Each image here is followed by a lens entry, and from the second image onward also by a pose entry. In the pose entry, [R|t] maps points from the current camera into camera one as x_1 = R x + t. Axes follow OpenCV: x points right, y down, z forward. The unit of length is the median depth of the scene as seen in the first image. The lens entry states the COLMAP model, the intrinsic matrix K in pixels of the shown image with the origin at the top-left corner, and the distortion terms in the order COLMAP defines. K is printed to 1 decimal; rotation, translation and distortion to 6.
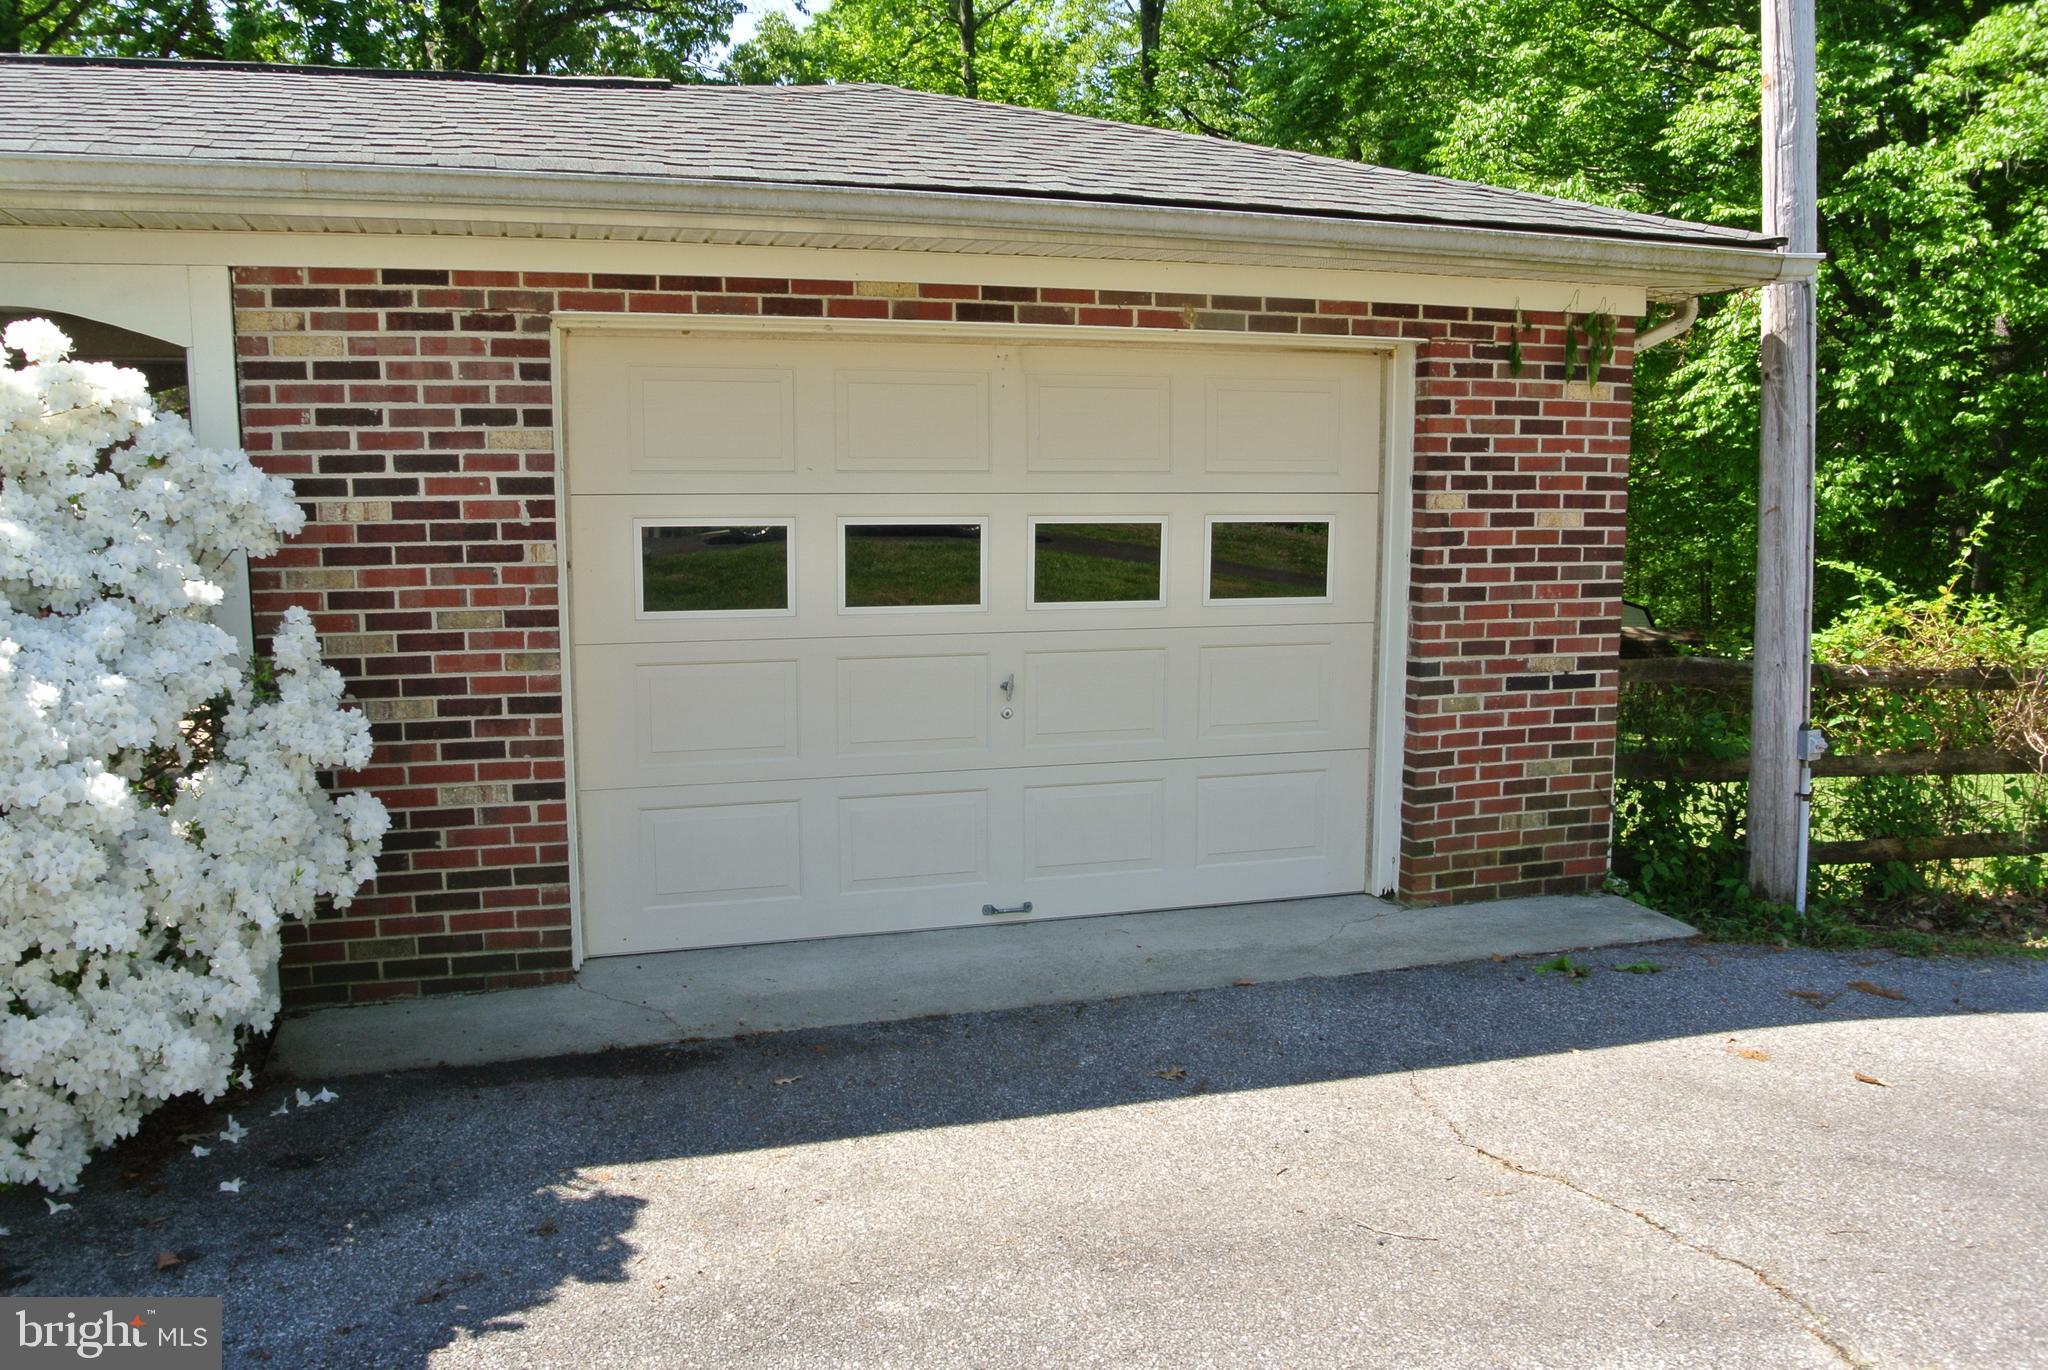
lens RADIAL K [[1585.0, 0, 1028.0], [0, 1585.0, 692.6], [0, 0, 1]] dist [-0.084455, 0.034447]
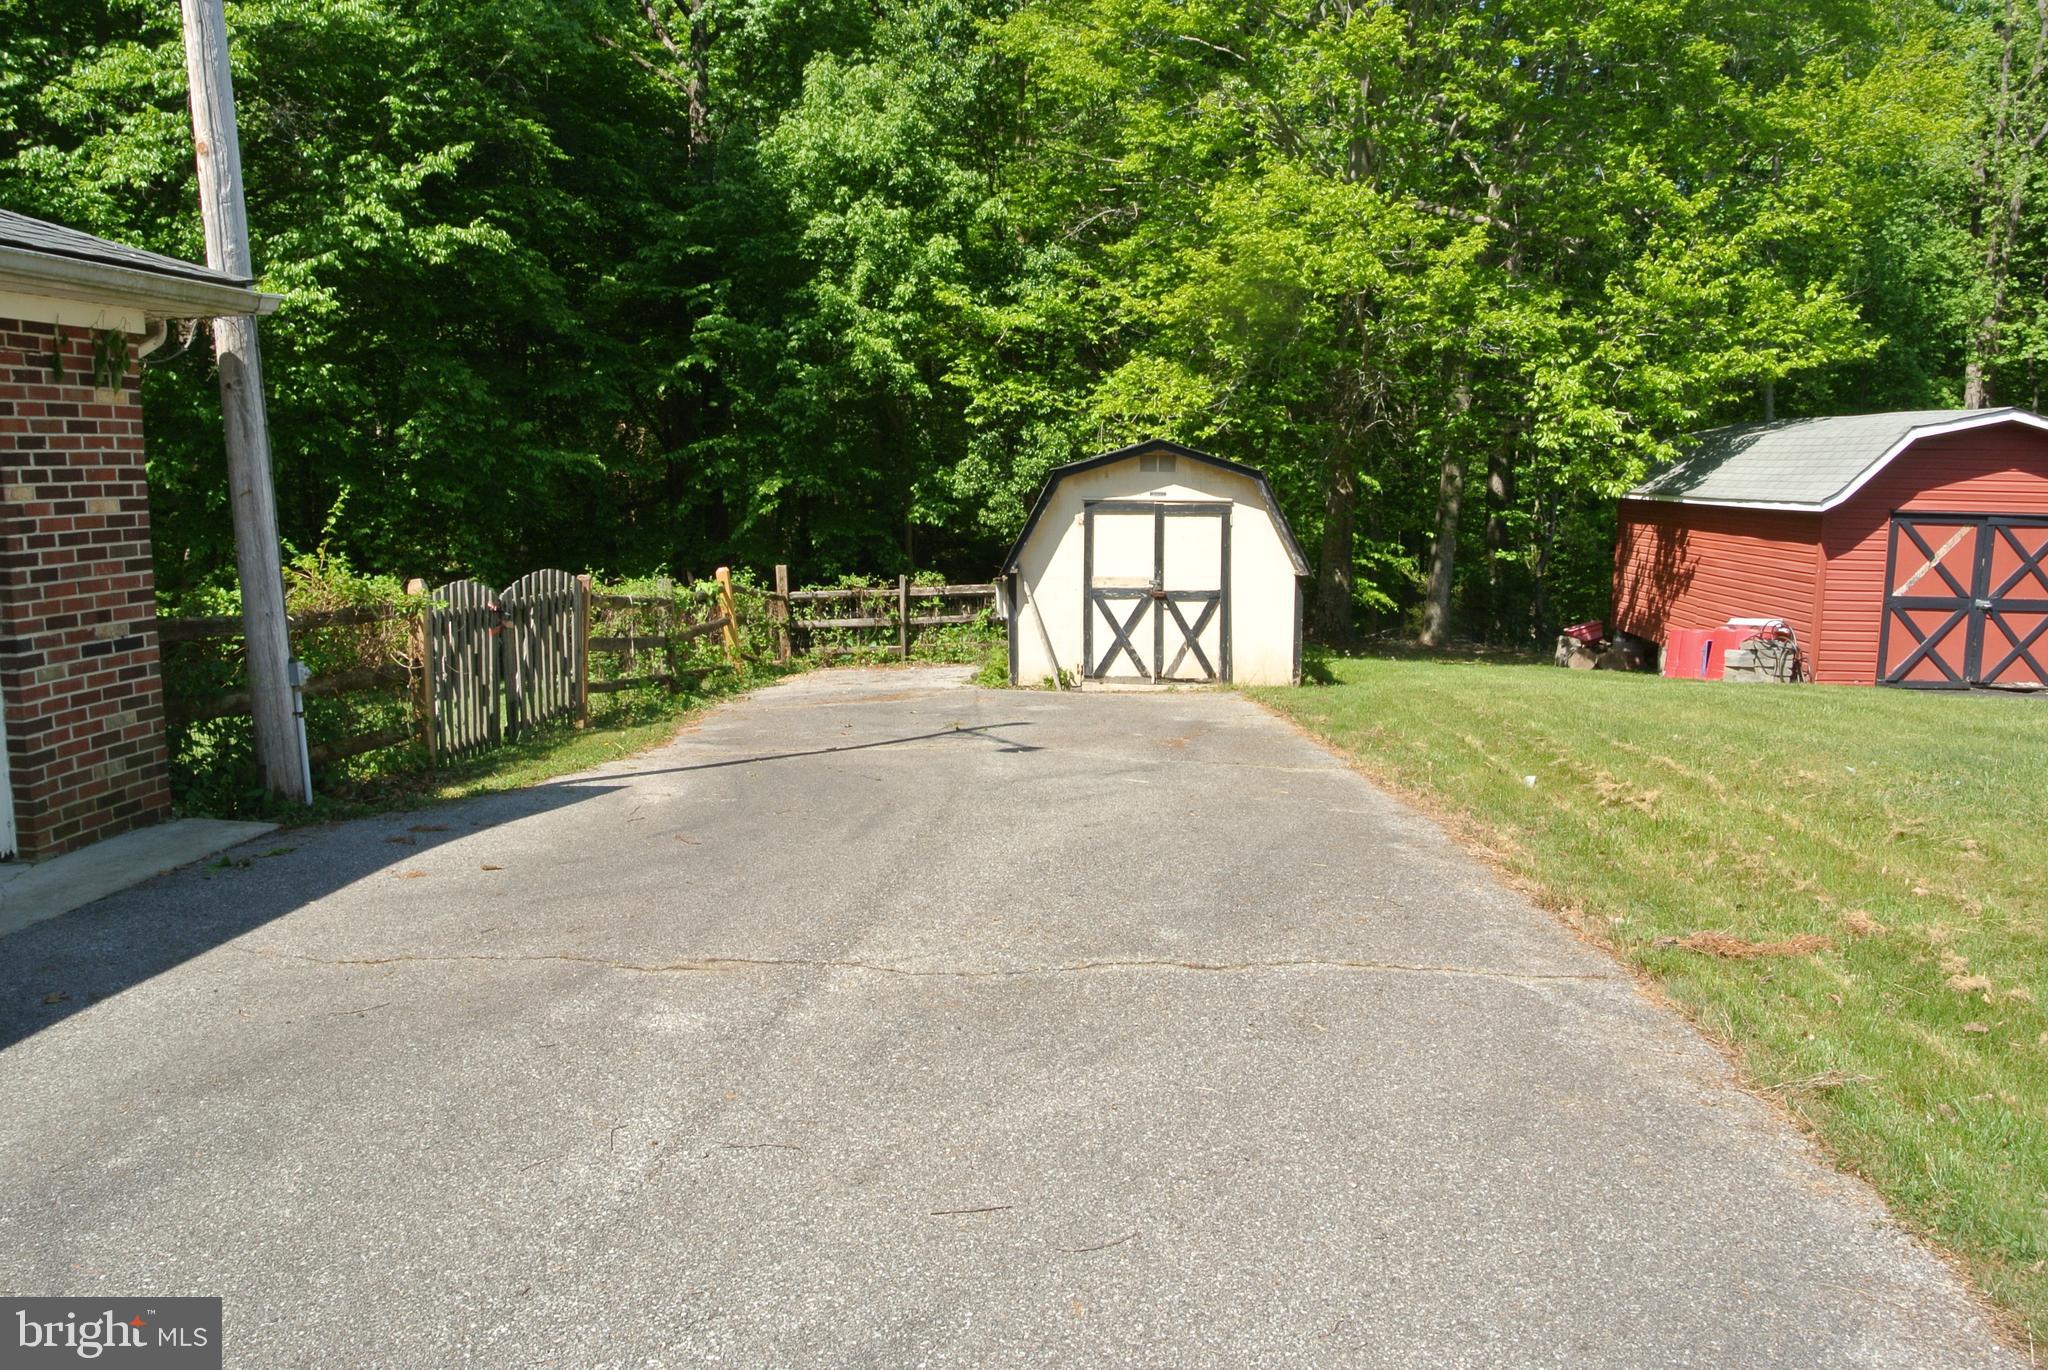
lens RADIAL K [[1585.0, 0, 1014.8], [0, 1585.0, 687.3], [0, 0, 1]] dist [-0.084455, 0.034447]
pose [[0.410163, -0.129185, 0.902816, -0.441964], [0.120732, 0.988896, 0.086652, 0.004796], [-0.903986, 0.073457, 0.421206, -0.084403]]
